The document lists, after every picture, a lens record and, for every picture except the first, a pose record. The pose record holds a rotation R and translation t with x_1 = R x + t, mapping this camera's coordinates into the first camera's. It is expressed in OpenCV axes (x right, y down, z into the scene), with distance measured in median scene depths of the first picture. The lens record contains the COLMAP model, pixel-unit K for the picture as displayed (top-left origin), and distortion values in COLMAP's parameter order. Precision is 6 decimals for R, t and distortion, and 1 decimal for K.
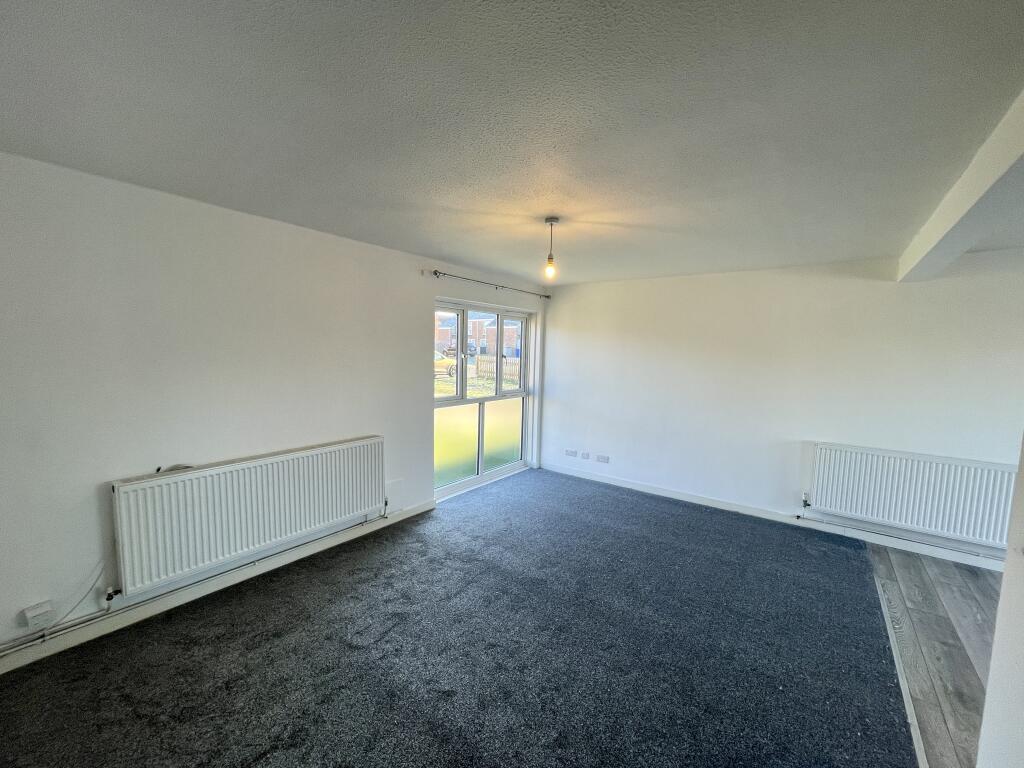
lens RADIAL K [[413.0, 0, 510.9], [0, 413.0, 390.5], [0, 0, 1]] dist [-0.000927, -0.000562]
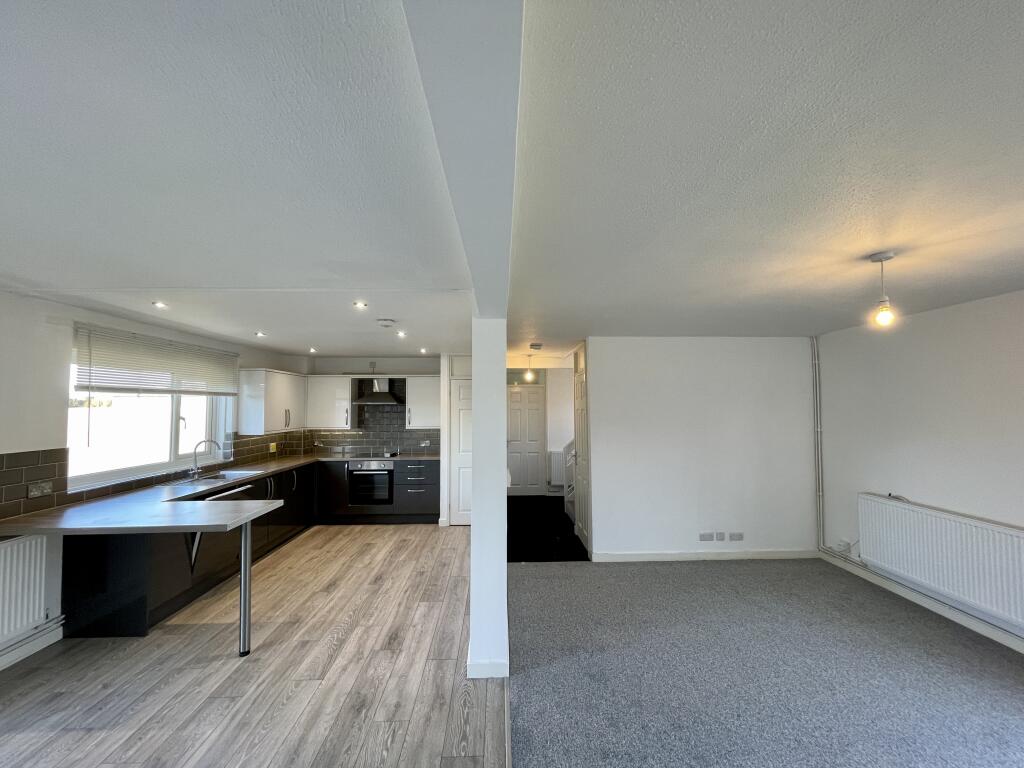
lens RADIAL K [[414.9, 0, 509.6], [0, 414.9, 387.5], [0, 0, 1]] dist [-0.000111, 0.000482]
pose [[-0.778847, -0.048992, -0.625297, 0.710181], [-0.077513, 0.996821, 0.018446, -0.072121], [0.622405, 0.062836, -0.780169, 0.738233]]
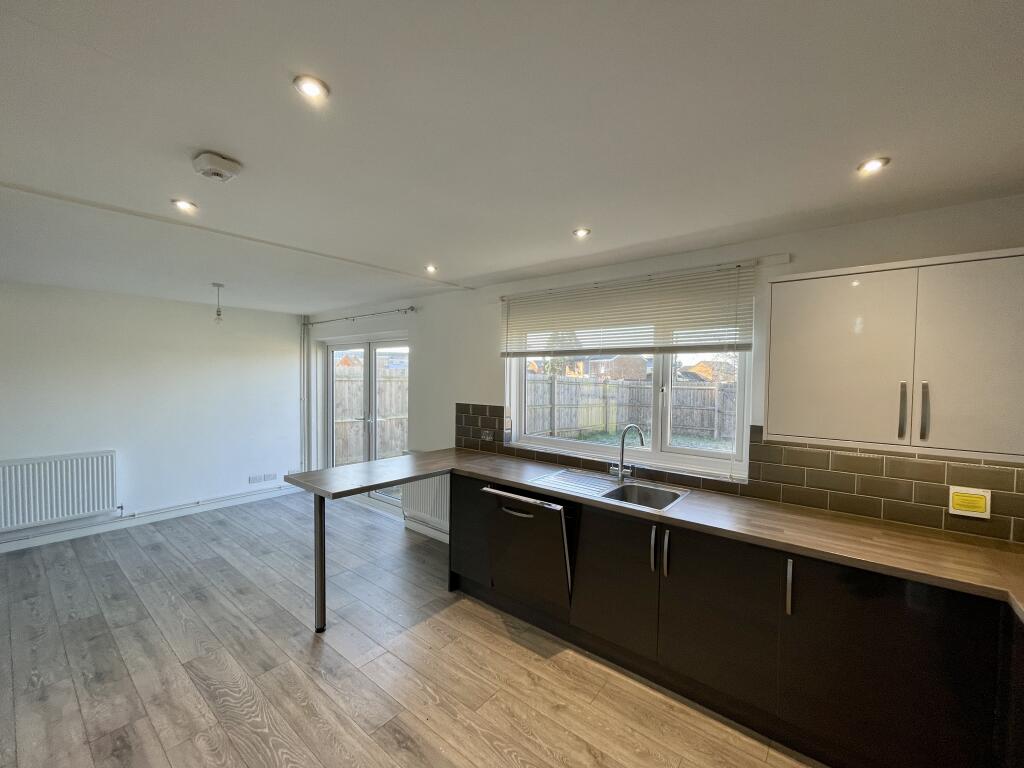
lens RADIAL K [[413.0, 0, 510.9], [0, 413.0, 390.5], [0, 0, 1]] dist [-0.000927, -0.000562]
pose [[0.025647, -0.058714, 0.997945, 0.013012], [0.088767, 0.994464, 0.056228, 0.028287], [-0.995722, 0.087143, 0.030717, -0.351672]]
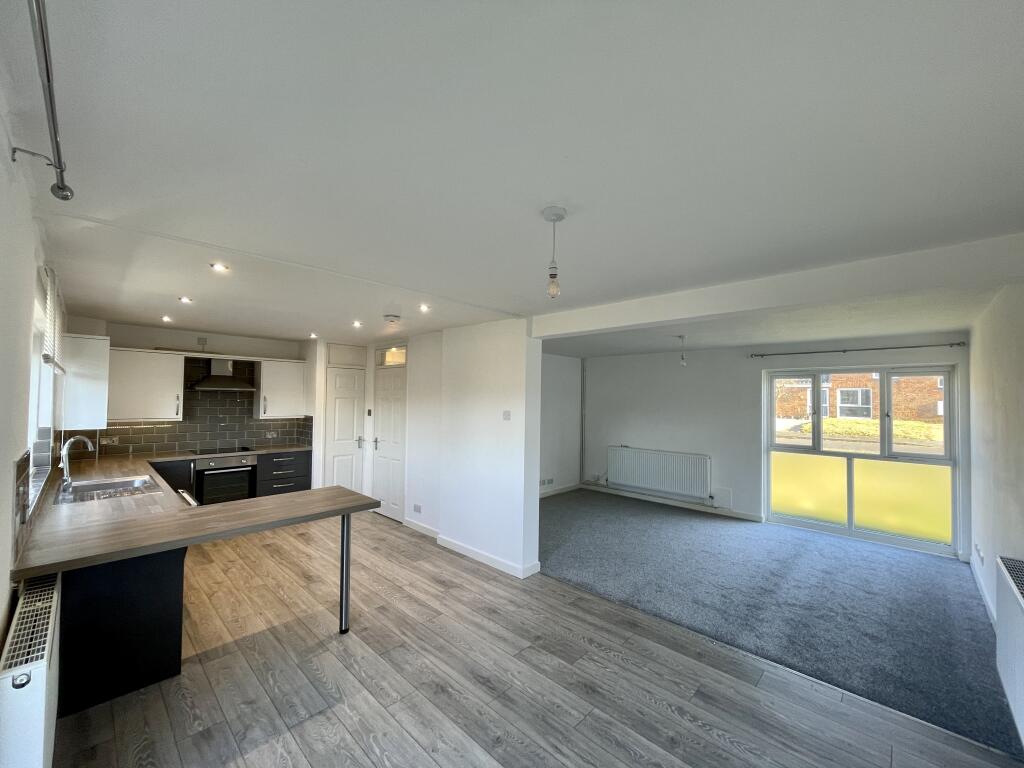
lens RADIAL K [[414.9, 0, 509.6], [0, 414.9, 387.5], [0, 0, 1]] dist [-0.000111, 0.000482]
pose [[-0.115155, -0.051987, -0.991986, 1.274299], [-0.116000, 0.992501, -0.038548, -0.008965], [0.986551, 0.110632, -0.120322, 0.292291]]
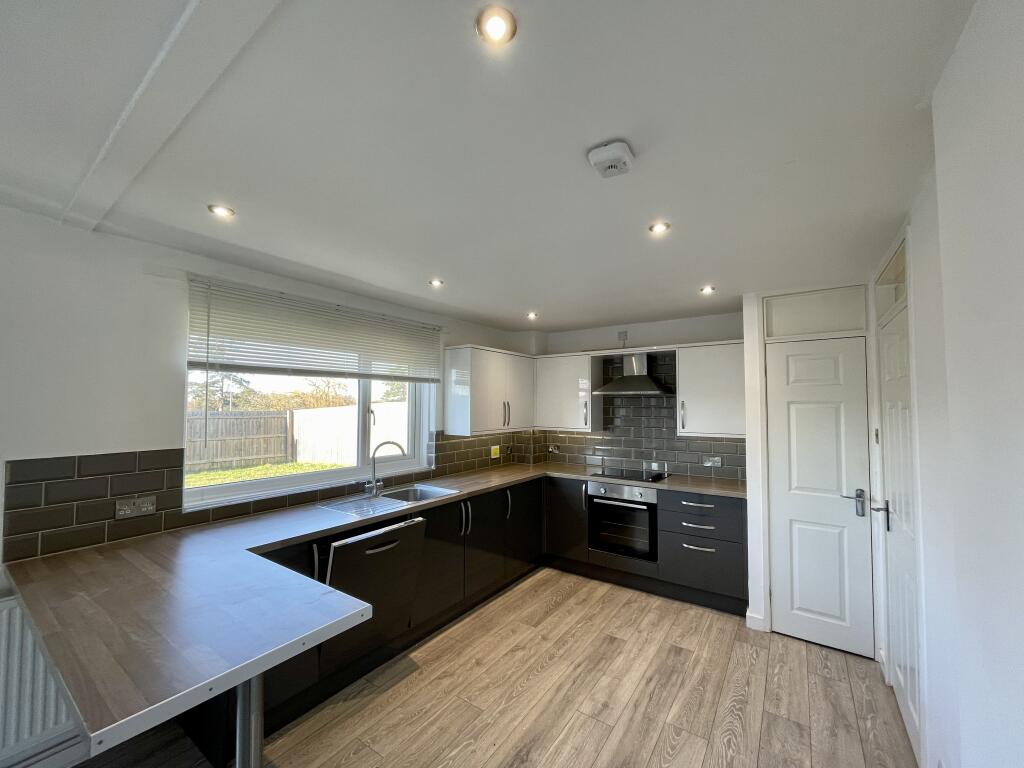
lens RADIAL K [[414.9, 0, 509.6], [0, 414.9, 387.5], [0, 0, 1]] dist [-0.000111, 0.000482]
pose [[-0.998748, -0.027613, -0.041709, 0.463646], [-0.030084, 0.997755, 0.059832, -0.013301], [0.039963, 0.061012, -0.997337, 0.225667]]
